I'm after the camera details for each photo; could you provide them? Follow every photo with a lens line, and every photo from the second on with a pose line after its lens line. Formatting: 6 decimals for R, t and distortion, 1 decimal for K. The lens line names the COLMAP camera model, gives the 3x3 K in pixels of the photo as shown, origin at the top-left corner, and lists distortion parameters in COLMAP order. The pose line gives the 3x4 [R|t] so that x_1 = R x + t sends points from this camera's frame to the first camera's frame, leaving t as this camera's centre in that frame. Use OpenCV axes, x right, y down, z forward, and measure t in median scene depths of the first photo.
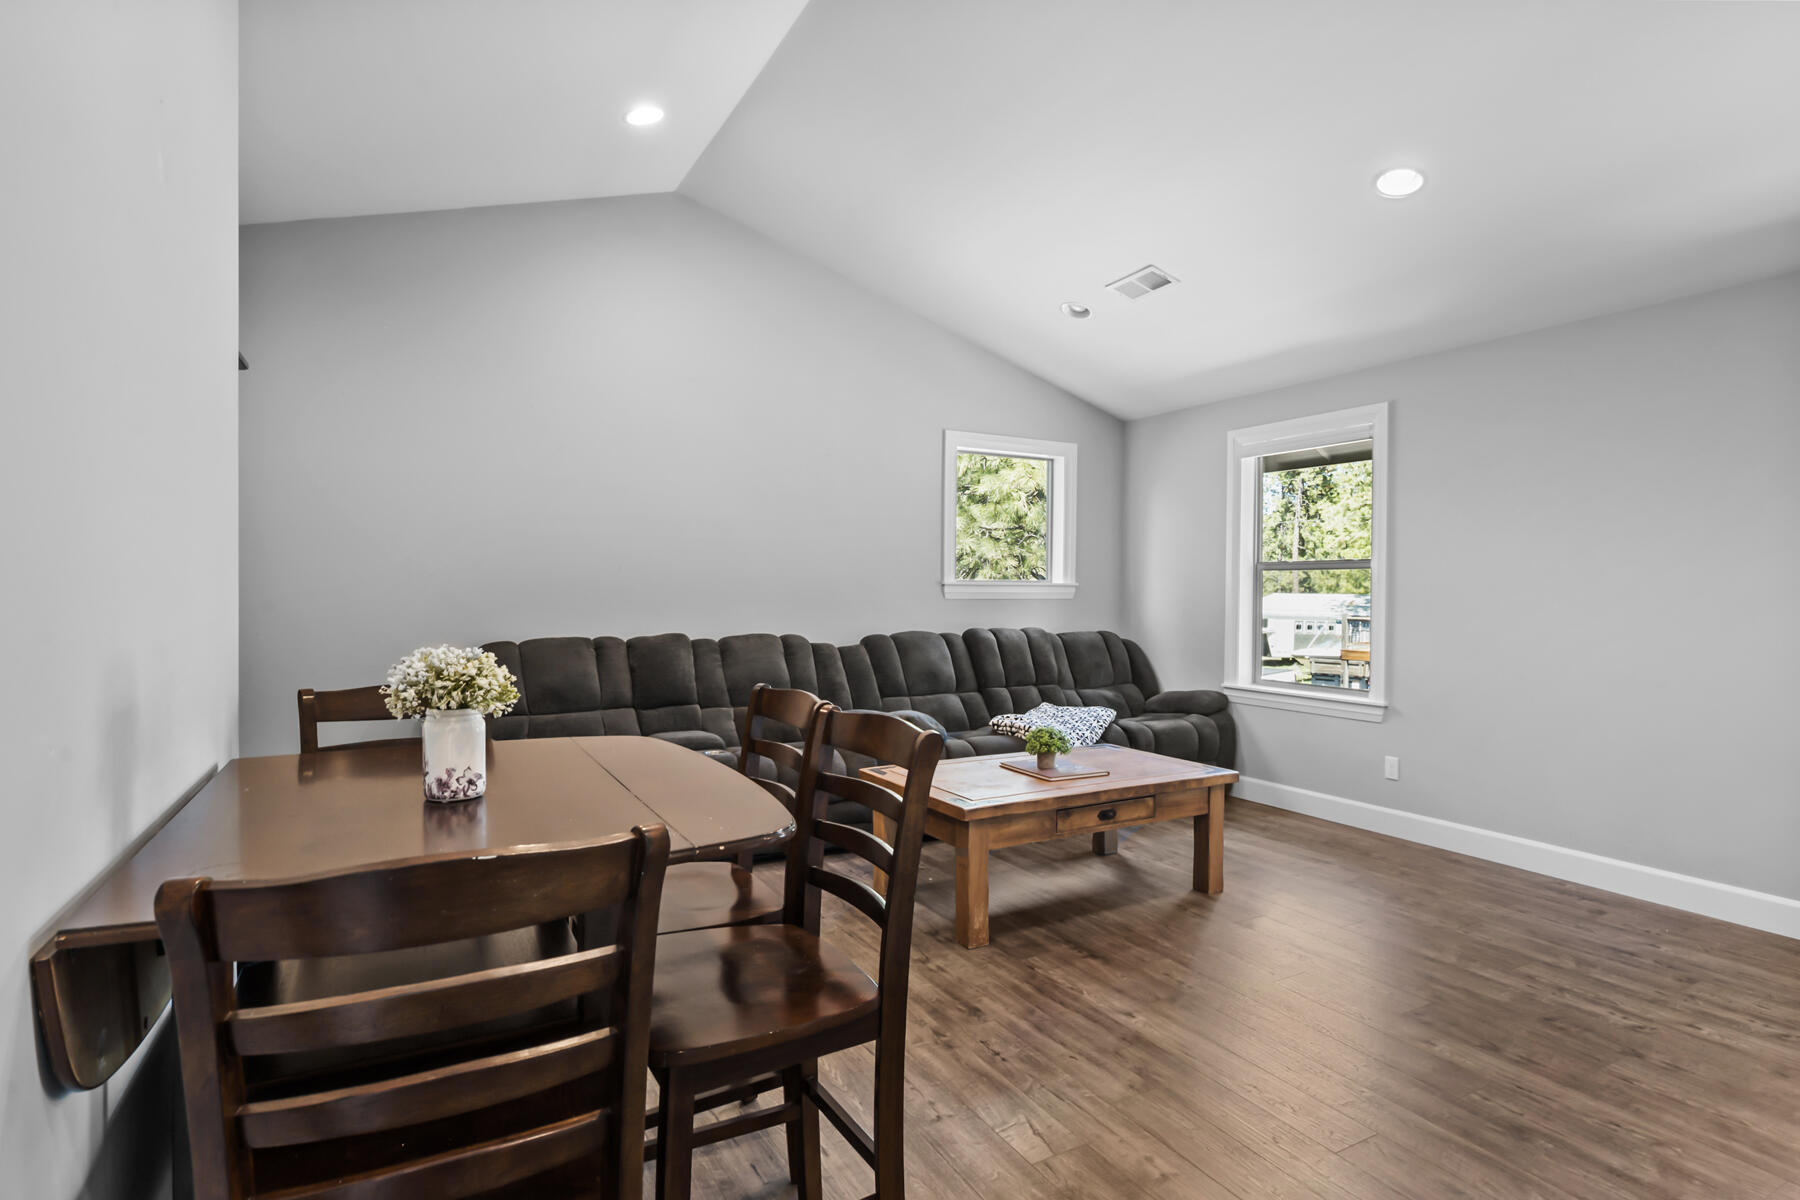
lens RADIAL K [[911.5, 0, 897.3], [0, 911.5, 599.7], [0, 0, 1]] dist [-0.024932, 0.013111]
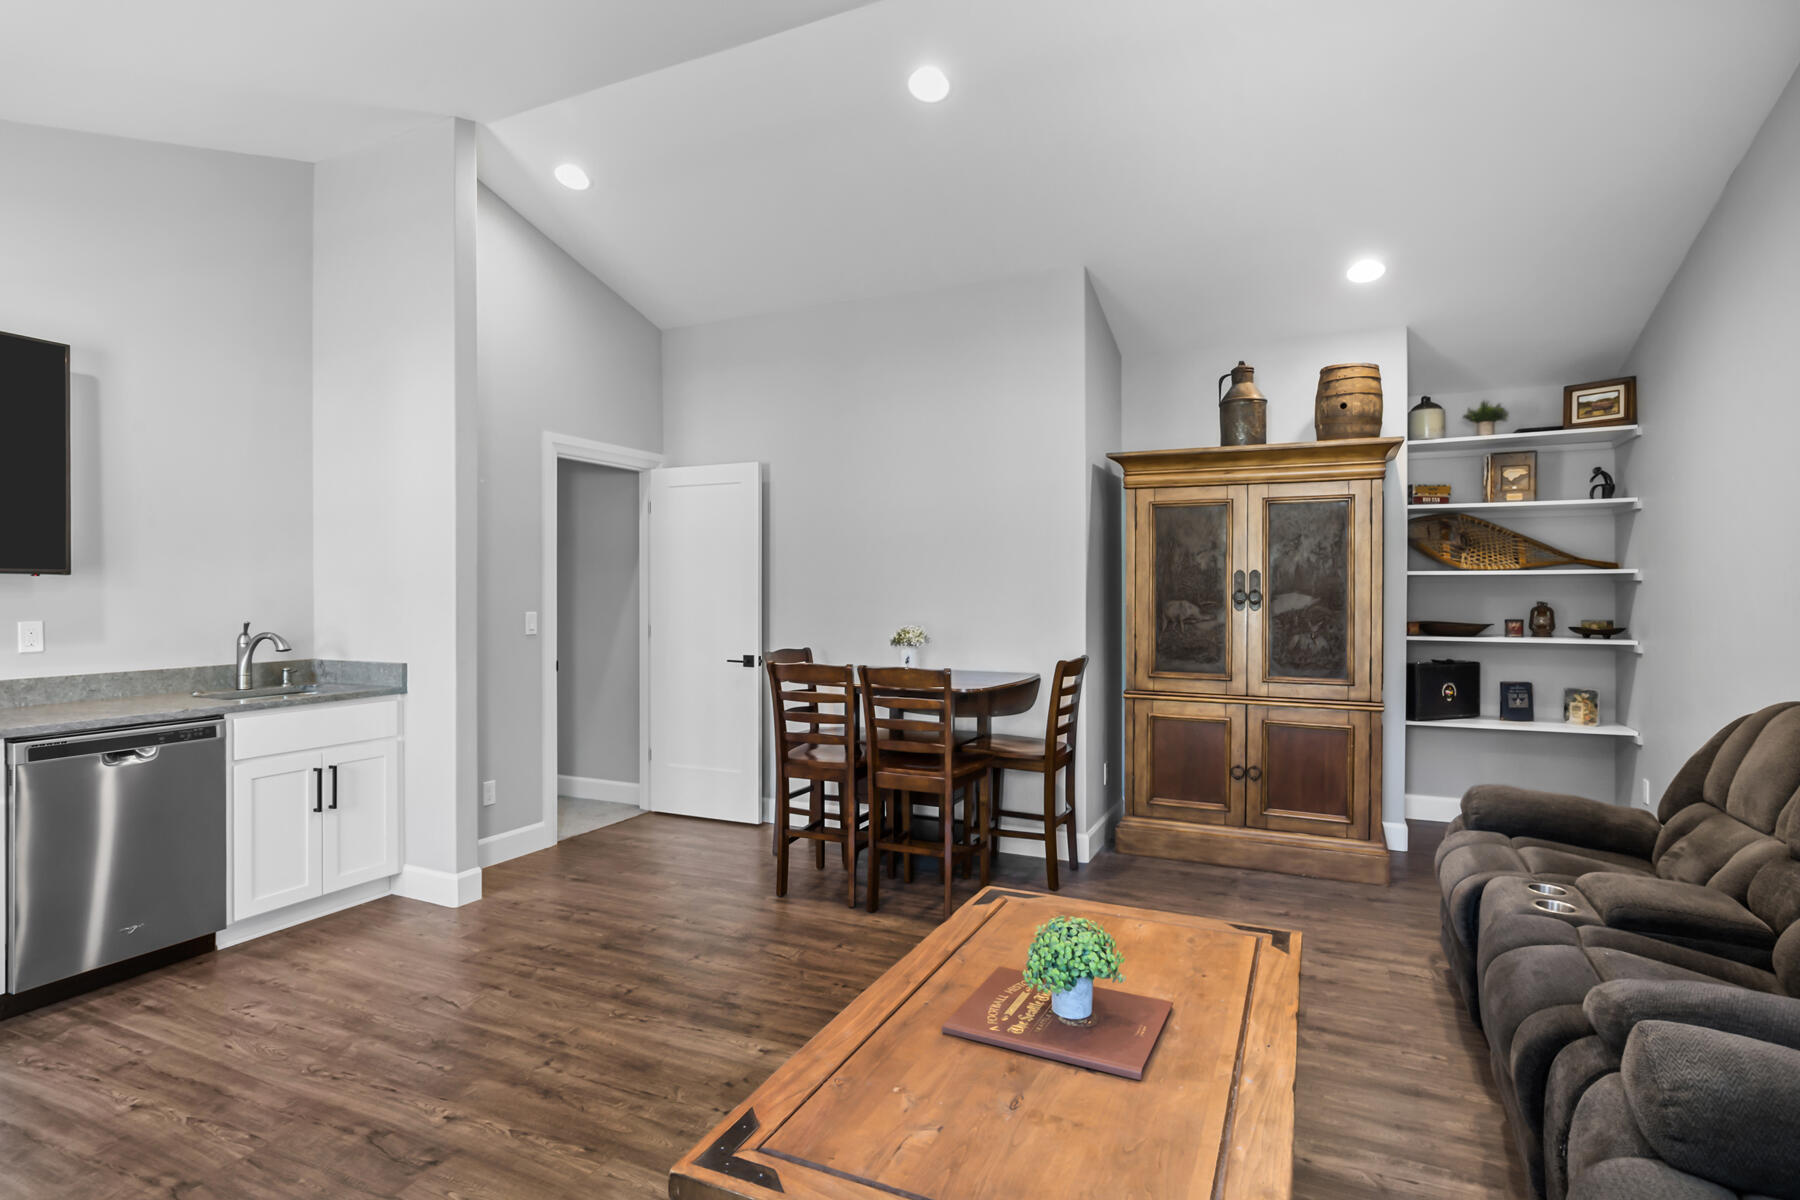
lens RADIAL K [[911.5, 0, 897.7], [0, 911.5, 594.2], [0, 0, 1]] dist [-0.024932, 0.013111]
pose [[-0.805799, -0.002428, -0.592185, 0.770530], [-0.008867, 0.999929, 0.007966, -0.039931], [0.592123, 0.011670, -0.805763, 1.997489]]
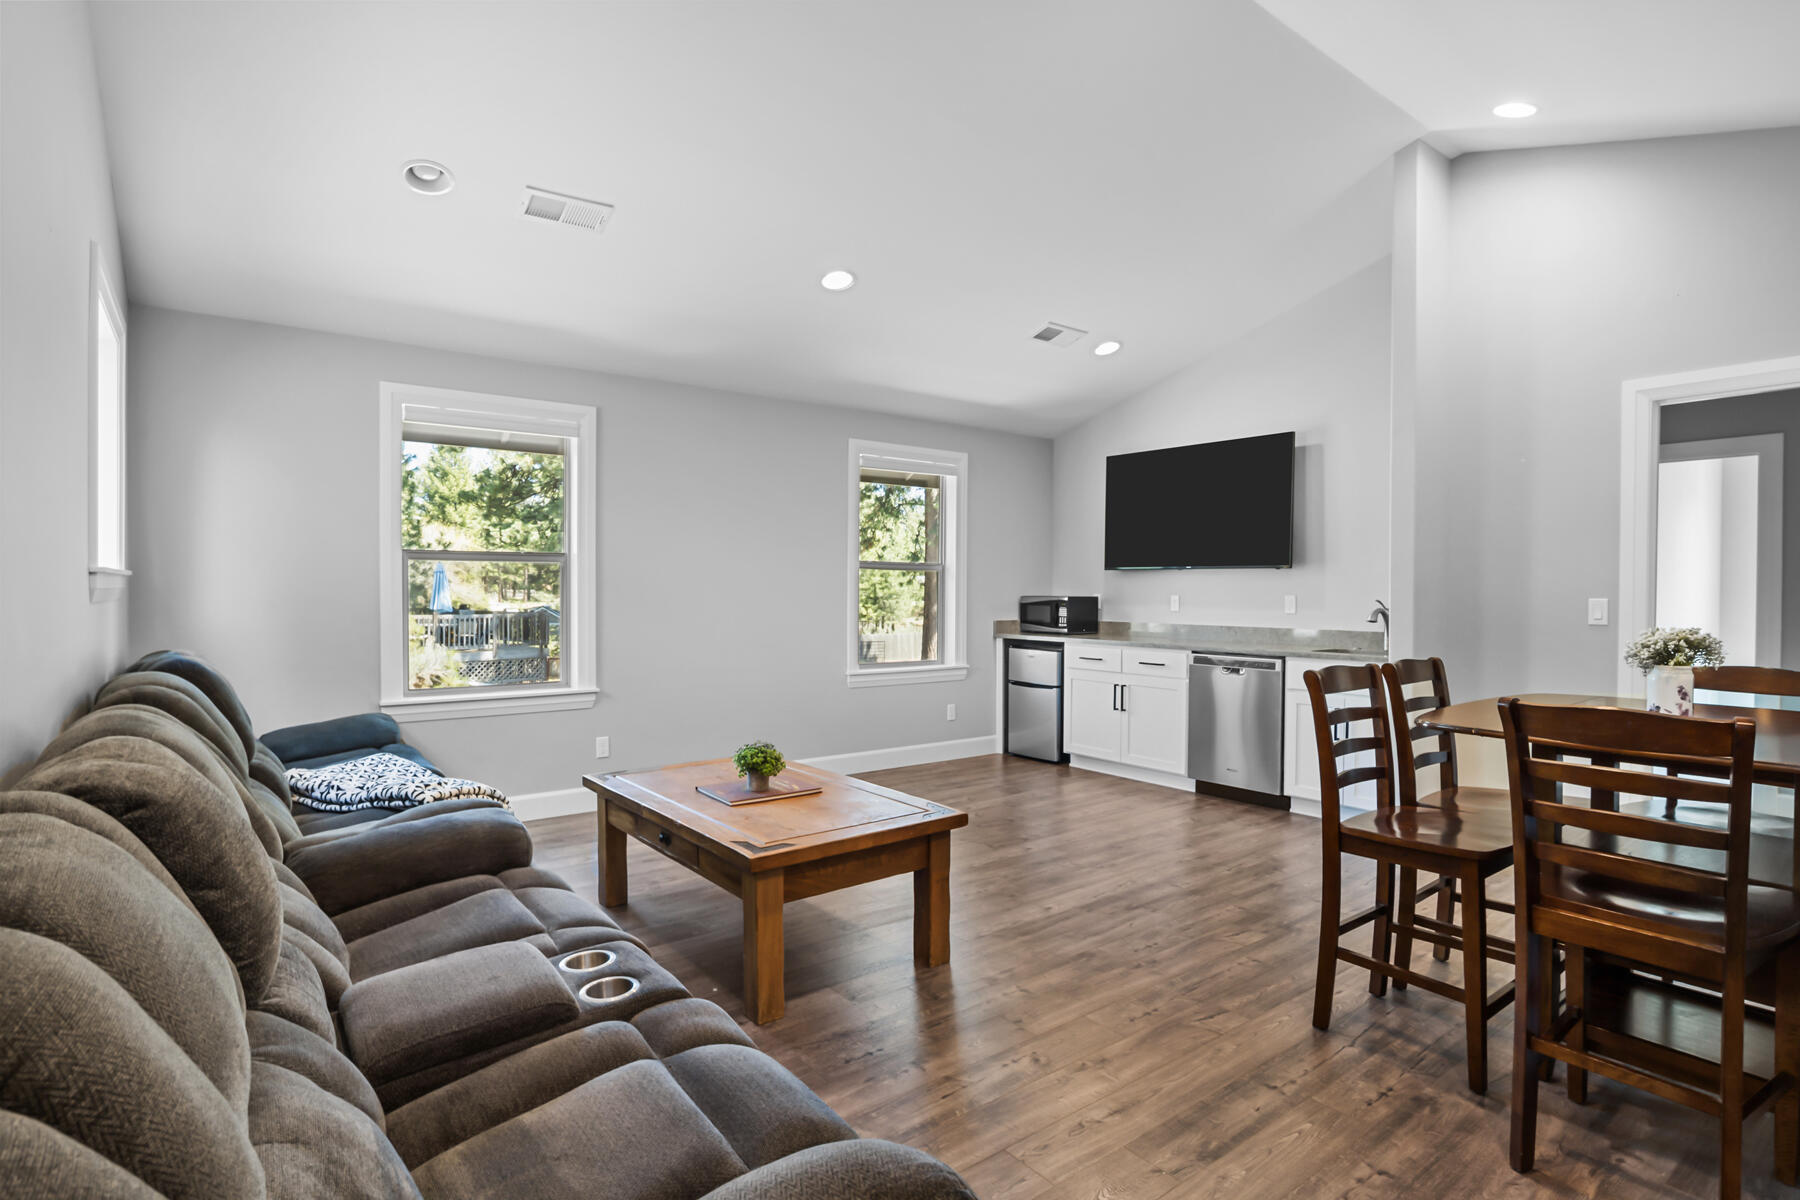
lens RADIAL K [[911.5, 0, 900.2], [0, 911.5, 599.4], [0, 0, 1]] dist [-0.024932, 0.013111]
pose [[-0.158862, -0.020372, 0.987091, -1.086615], [0.005581, 0.999753, 0.021532, -0.023964], [-0.987285, 0.008929, -0.158709, 1.529738]]
